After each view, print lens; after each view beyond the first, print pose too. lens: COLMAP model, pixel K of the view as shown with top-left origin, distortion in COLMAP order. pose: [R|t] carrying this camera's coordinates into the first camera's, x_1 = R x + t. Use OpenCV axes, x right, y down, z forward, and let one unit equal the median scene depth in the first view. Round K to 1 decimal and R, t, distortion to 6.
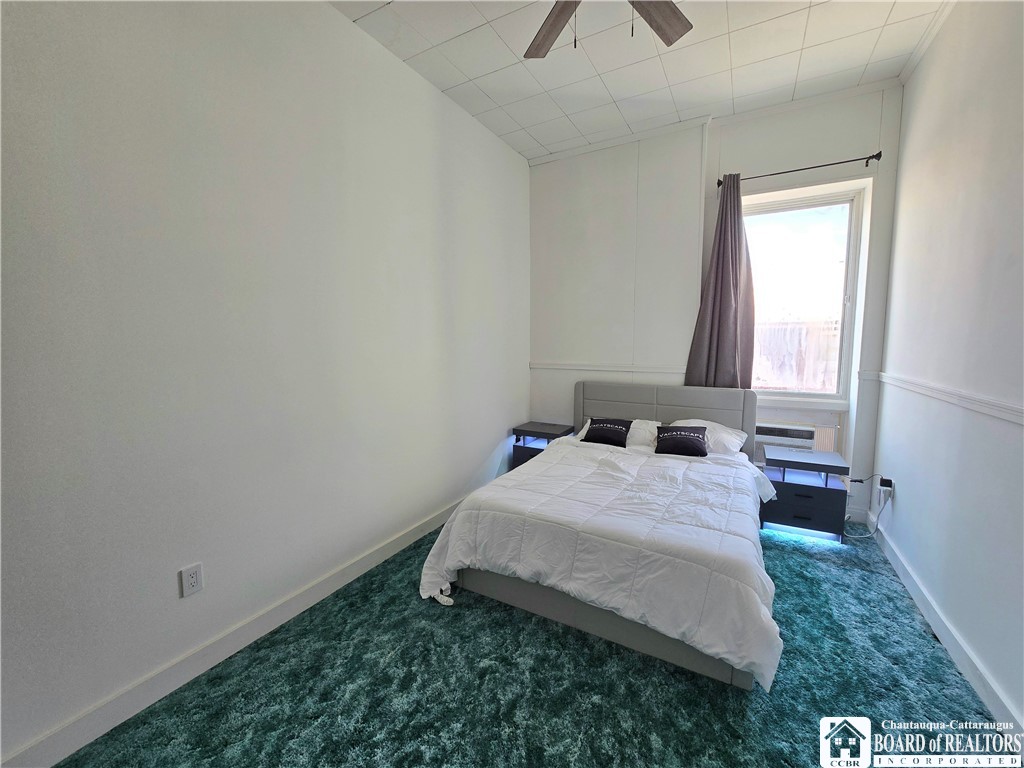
lens RADIAL K [[418.6, 0, 510.1], [0, 418.6, 379.9], [0, 0, 1]] dist [-0.001836, -0.000828]
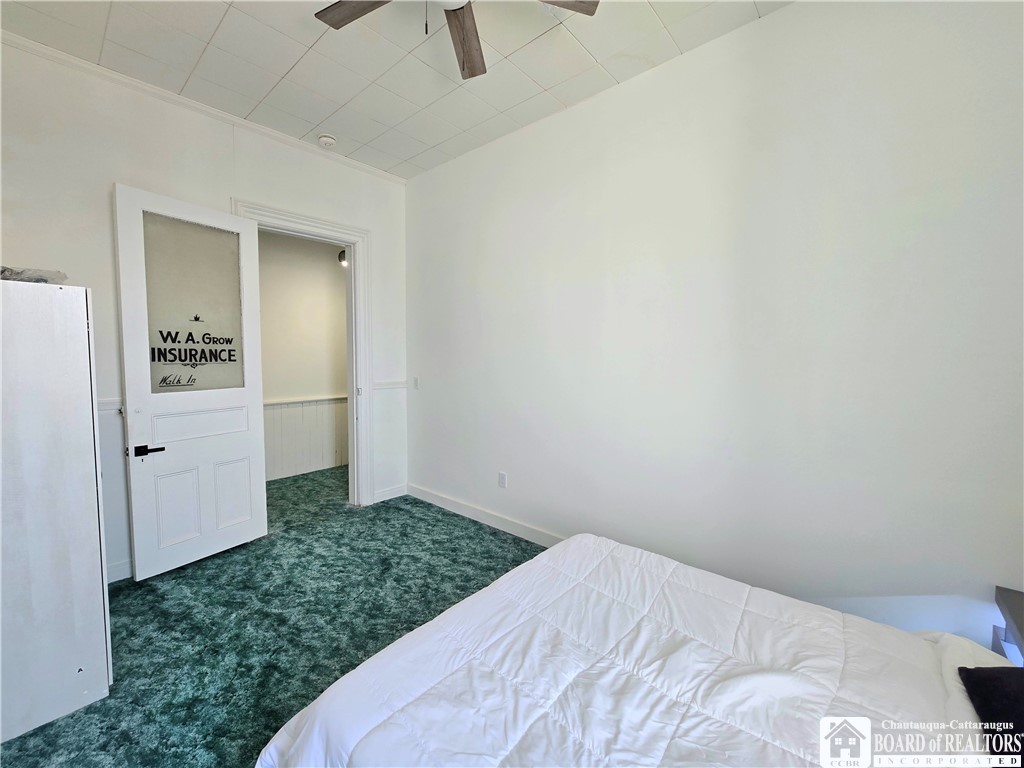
lens RADIAL K [[418.6, 0, 510.1], [0, 418.6, 379.9], [0, 0, 1]] dist [-0.001836, -0.000828]
pose [[-0.207713, 0.062357, -0.976200, 0.899709], [-0.101733, 0.991177, 0.084960, -0.127262], [0.972885, 0.116959, -0.199537, 1.094346]]
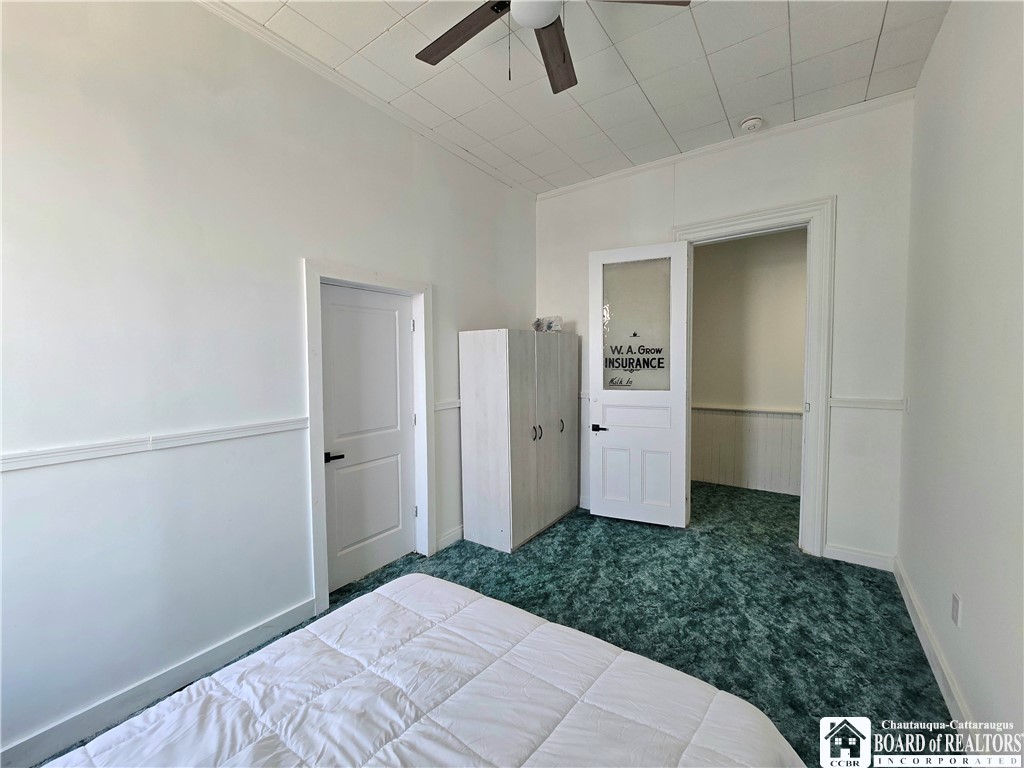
lens RADIAL K [[417.2, 0, 509.5], [0, 417.2, 380.0], [0, 0, 1]] dist [-0.000873, -0.000616]
pose [[-0.994293, 0.011854, 0.106025, 0.145145], [0.027456, 0.988766, 0.146931, -0.186630], [-0.103092, 0.149003, -0.983448, 1.594128]]
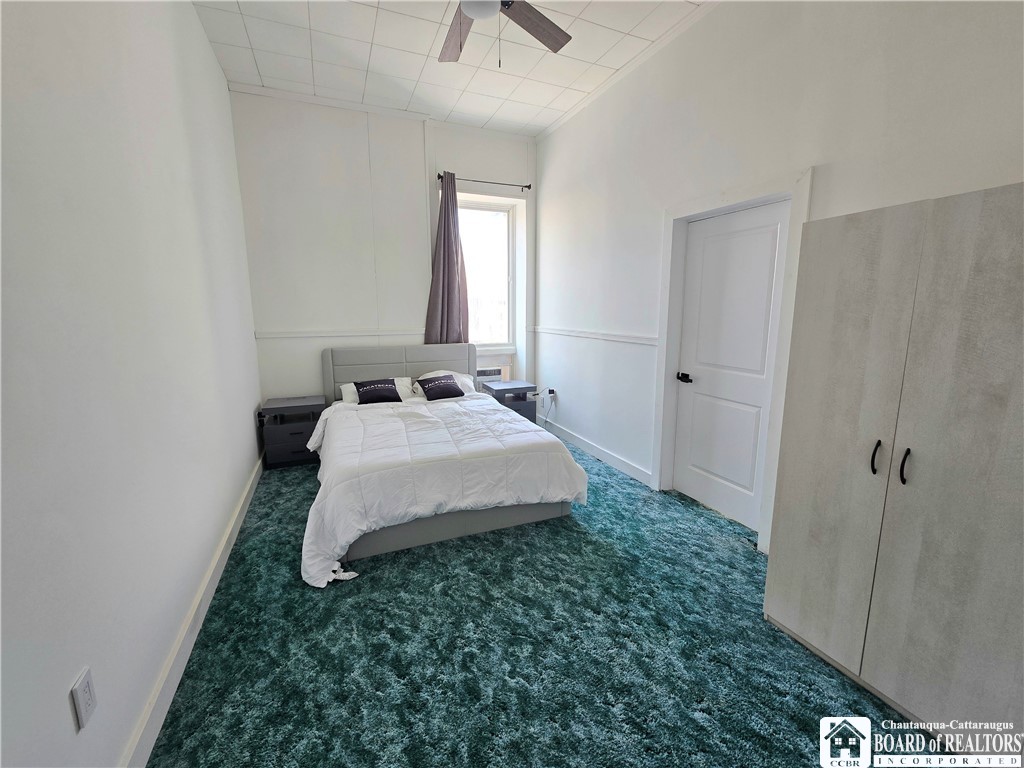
lens RADIAL K [[418.6, 0, 510.1], [0, 418.6, 379.9], [0, 0, 1]] dist [-0.001836, -0.000828]
pose [[0.608543, -0.130931, 0.782645, -0.637162], [0.075787, 0.991375, 0.106922, 0.008027], [-0.789894, -0.005752, 0.613217, 0.124407]]
